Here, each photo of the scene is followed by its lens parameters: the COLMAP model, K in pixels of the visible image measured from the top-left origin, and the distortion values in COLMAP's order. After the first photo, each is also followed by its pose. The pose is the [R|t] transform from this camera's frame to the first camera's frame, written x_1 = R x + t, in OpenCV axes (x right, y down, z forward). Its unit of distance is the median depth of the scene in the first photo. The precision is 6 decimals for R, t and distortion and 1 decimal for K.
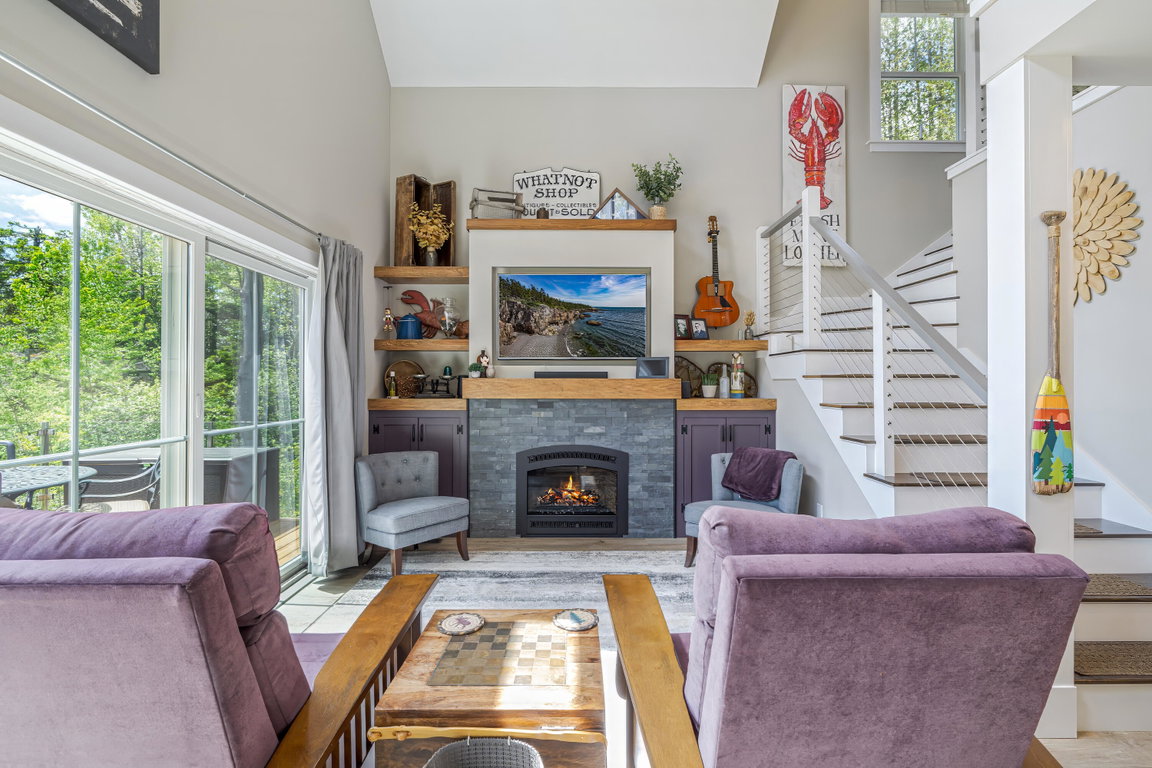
lens RADIAL K [[522.4, 0, 575.2], [0, 522.4, 385.6], [0, 0, 1]] dist [-0.003953, -0.000078]
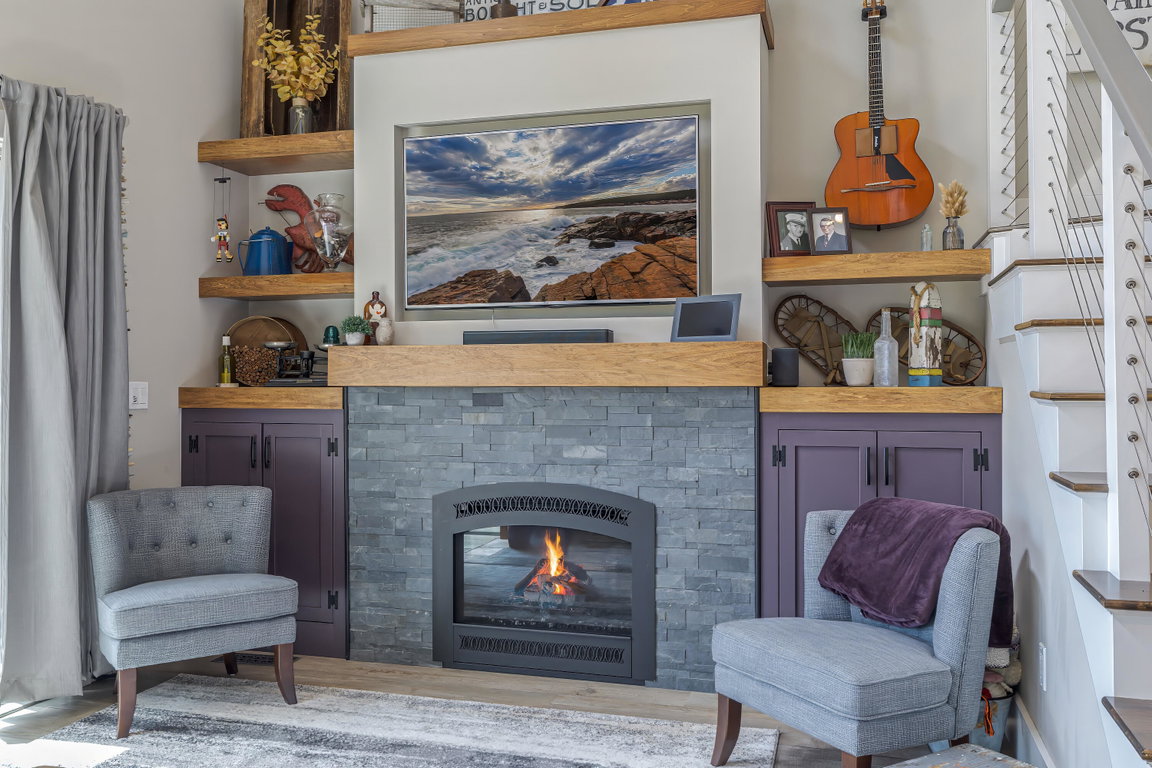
lens RADIAL K [[976.8, 0, 576.5], [0, 976.8, 379.5], [0, 0, 1]] dist [0.001205, 0.004070]
pose [[0.958214, -0.002348, -0.286043, 0.282949], [0.001279, 0.999991, -0.003925, 0.021957], [0.286050, 0.003395, 0.958209, 0.148803]]
